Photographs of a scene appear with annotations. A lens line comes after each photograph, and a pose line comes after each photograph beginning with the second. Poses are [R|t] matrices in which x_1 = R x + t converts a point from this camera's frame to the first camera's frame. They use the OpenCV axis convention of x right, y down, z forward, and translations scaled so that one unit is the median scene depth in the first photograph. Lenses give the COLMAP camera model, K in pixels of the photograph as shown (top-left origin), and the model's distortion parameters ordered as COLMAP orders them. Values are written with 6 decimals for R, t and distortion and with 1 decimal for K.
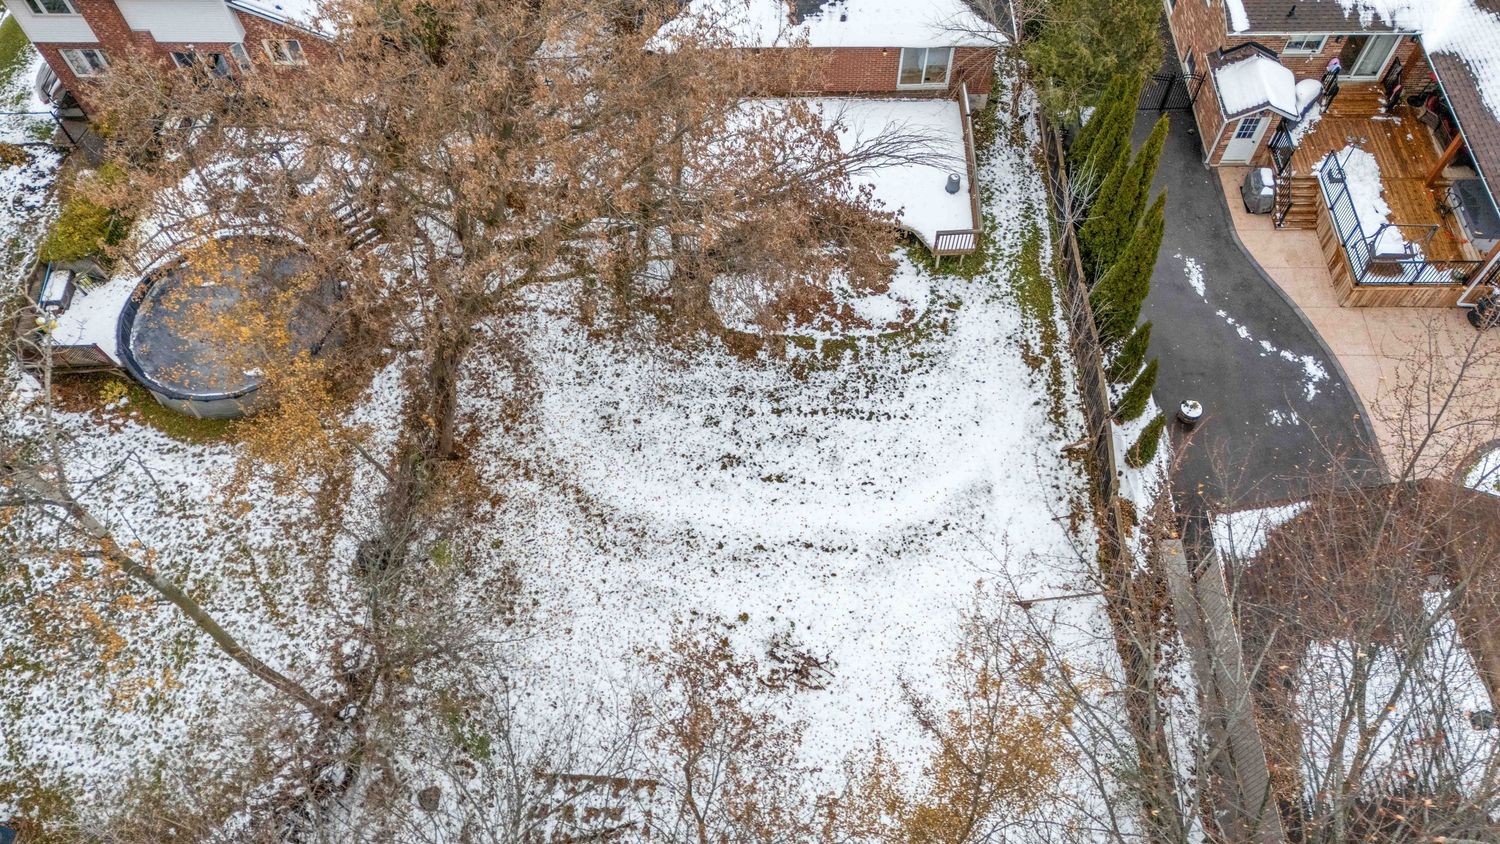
lens RADIAL K [[1087.7, 0, 750.0], [0, 1087.7, 422.0], [0, 0, 1]] dist [0.075562, -0.063409]
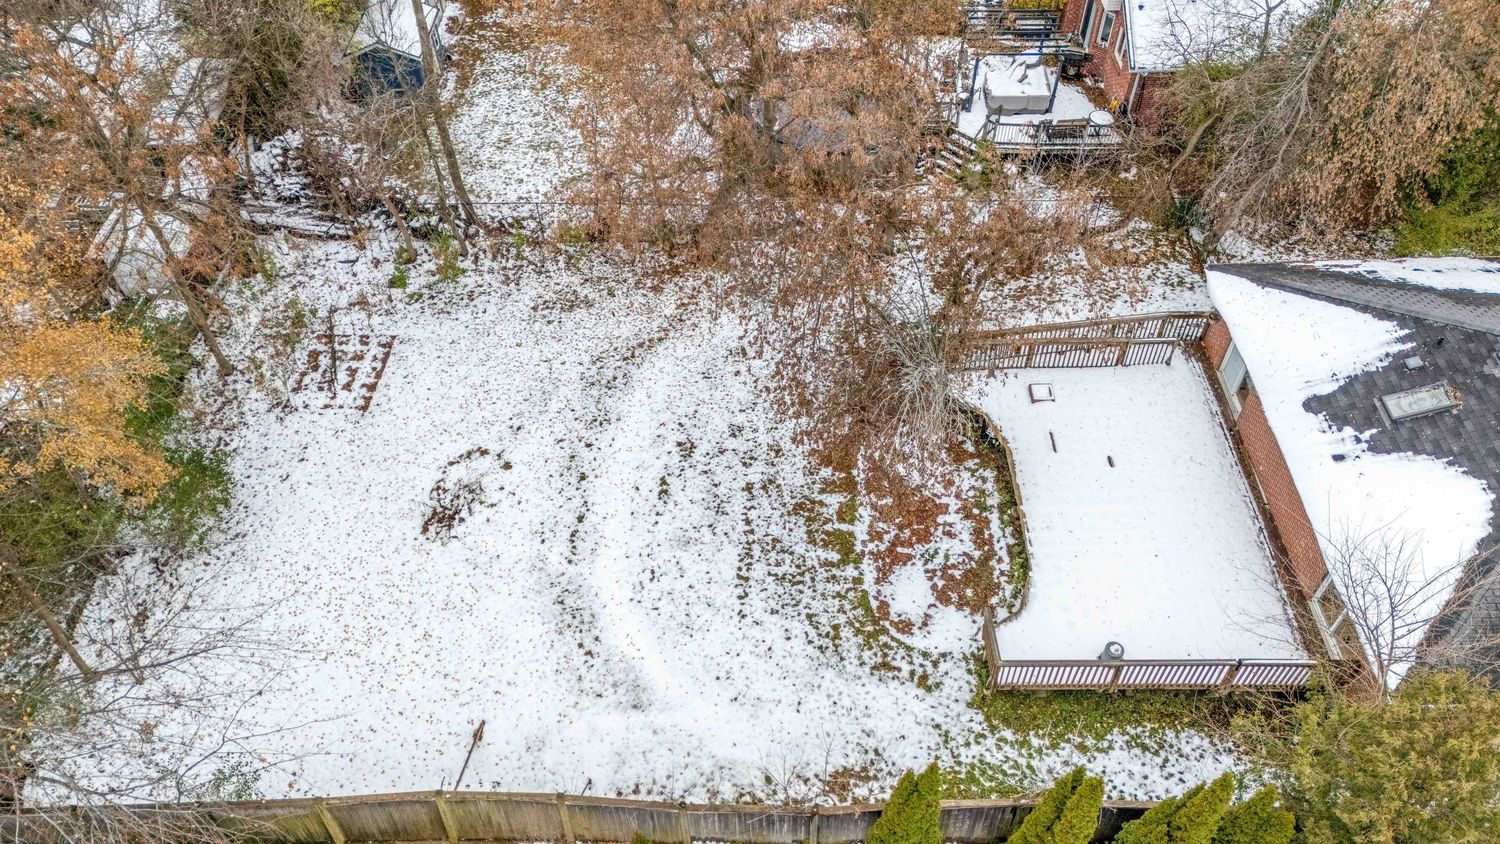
lens RADIAL K [[1095.6, 0, 753.4], [0, 1095.6, 417.7], [0, 0, 1]] dist [0.095488, -0.101882]
pose [[0.012648, 0.761372, -0.648191, 0.550484], [-0.838393, 0.361343, 0.408079, -0.390573], [0.544920, 0.538278, 0.642899, 0.397642]]
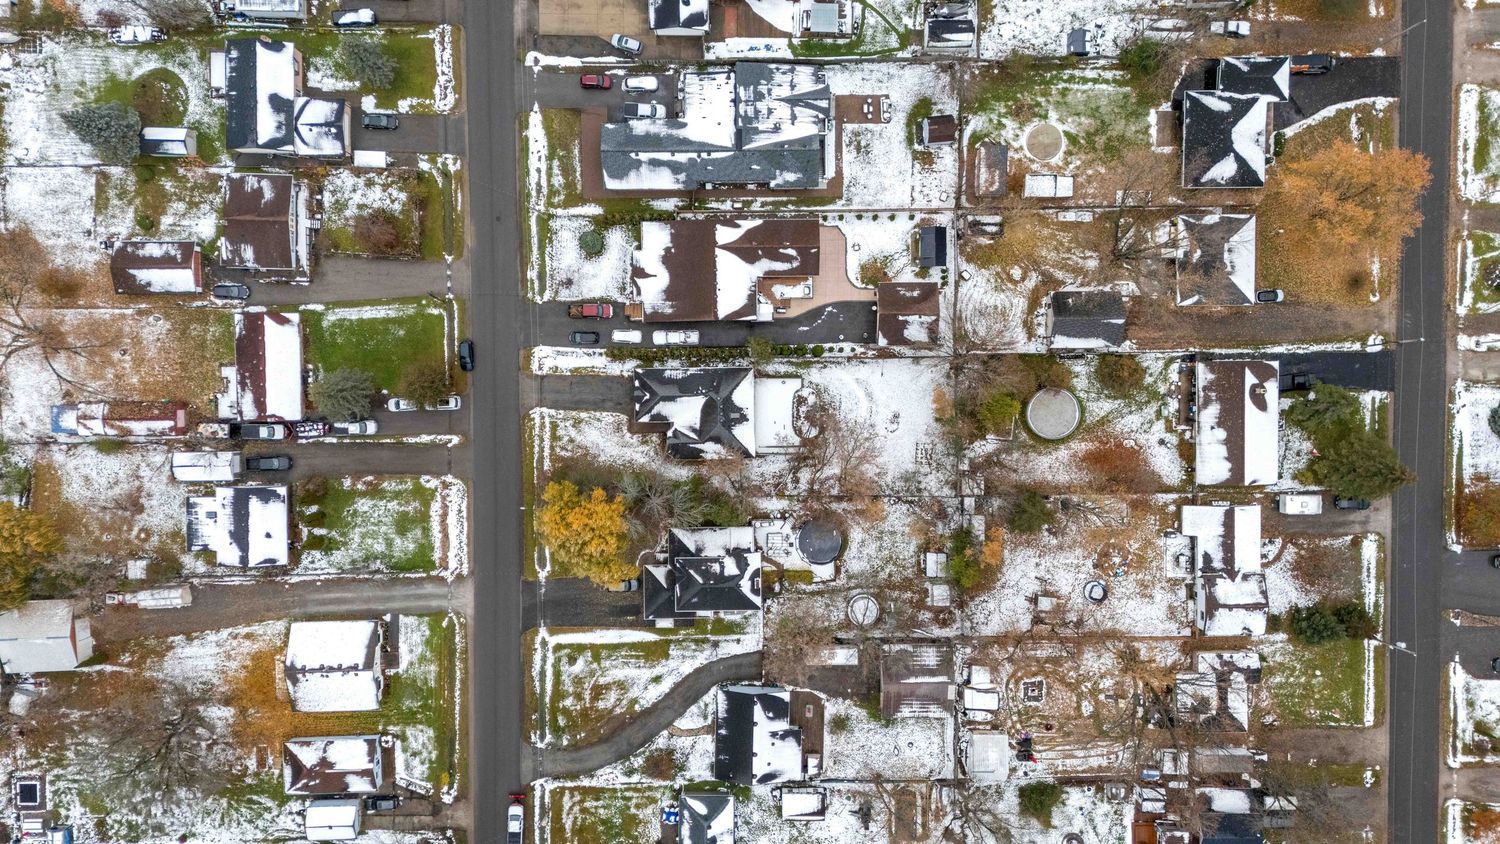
lens RADIAL K [[1081.9, 0, 751.0], [0, 1081.9, 419.8], [0, 0, 1]] dist [0.100477, -0.112113]
pose [[-0.021990, -0.999516, -0.021996, 0.145838], [0.842496, -0.030371, 0.537845, -2.815830], [-0.538253, -0.006705, 0.842757, -2.703390]]
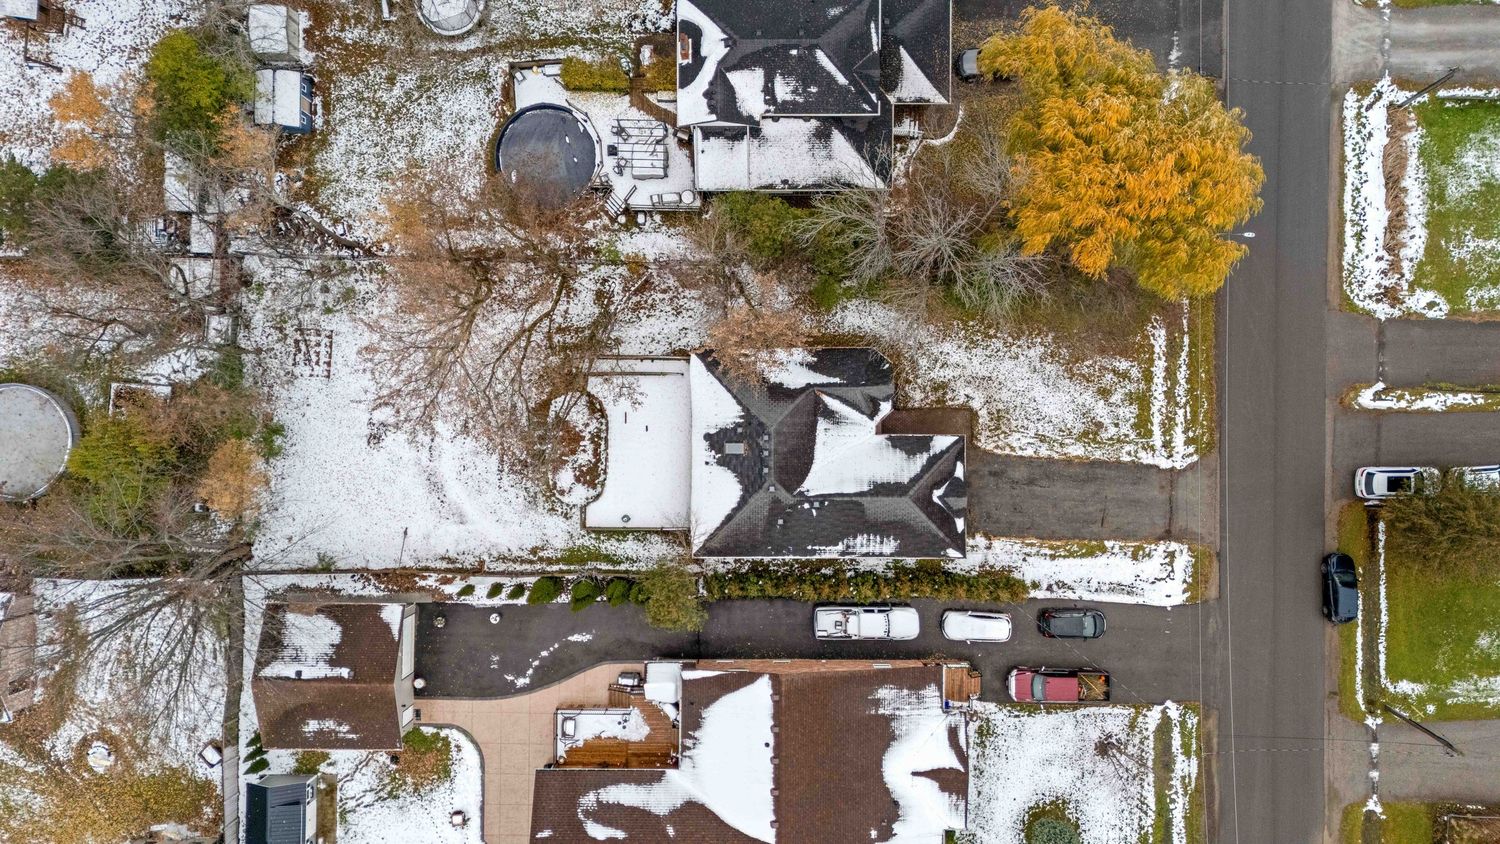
lens RADIAL K [[1081.9, 0, 751.0], [0, 1081.9, 419.8], [0, 0, 1]] dist [0.100477, -0.112113]
pose [[0.009933, 0.999902, 0.009912, -0.003867], [-0.845258, 0.003099, 0.534349, -1.520882], [0.534266, -0.013686, 0.845206, -0.512587]]
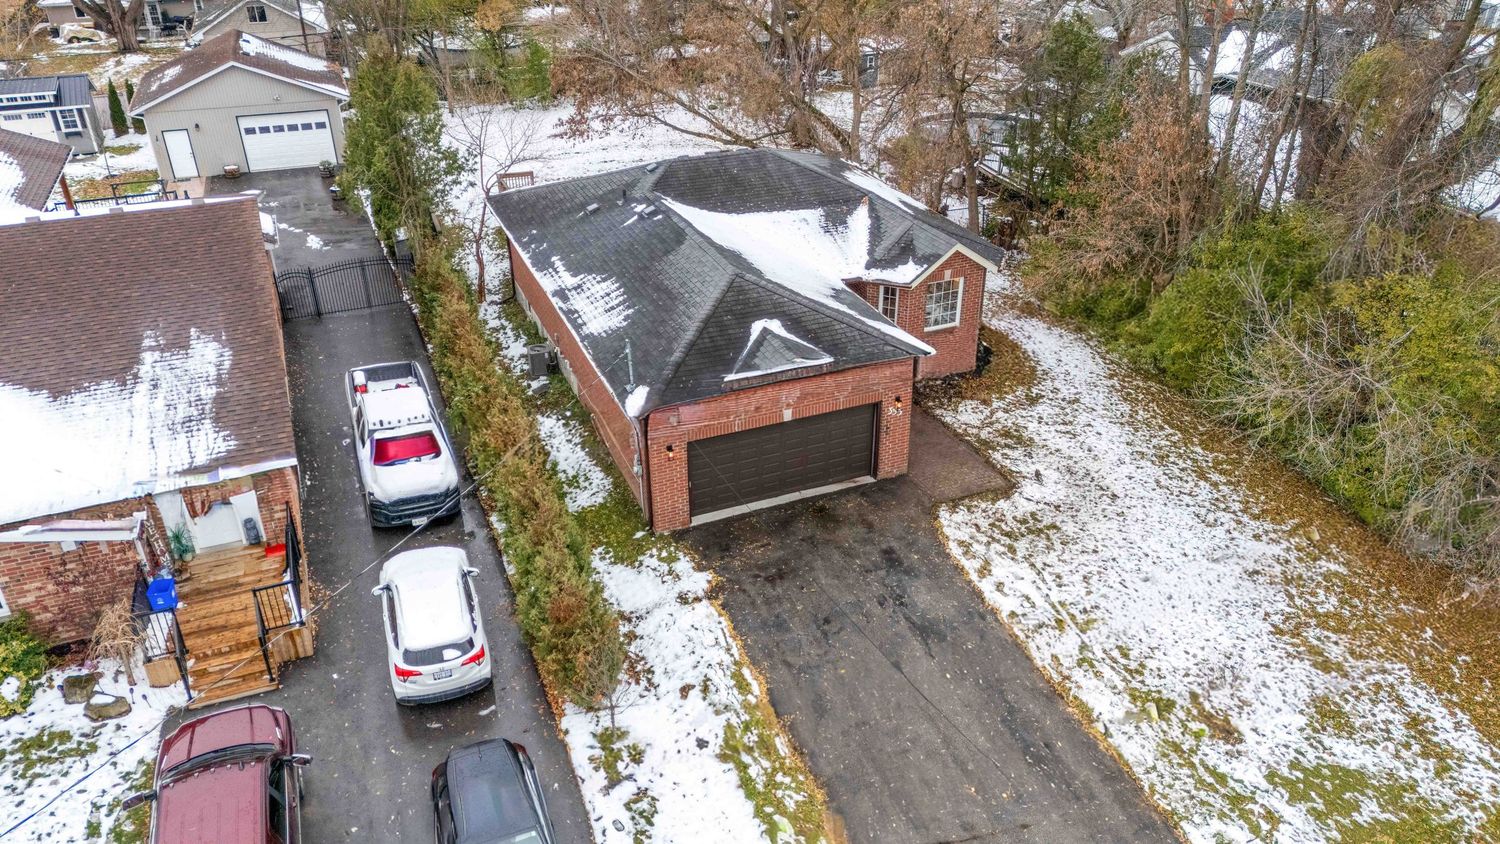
lens RADIAL K [[1095.6, 0, 753.4], [0, 1095.6, 417.7], [0, 0, 1]] dist [0.095488, -0.101882]
pose [[-0.921017, 0.209250, -0.328545, 0.424079], [-0.318743, 0.079958, 0.944463, -1.465778], [0.223898, 0.974588, -0.006946, 1.368960]]
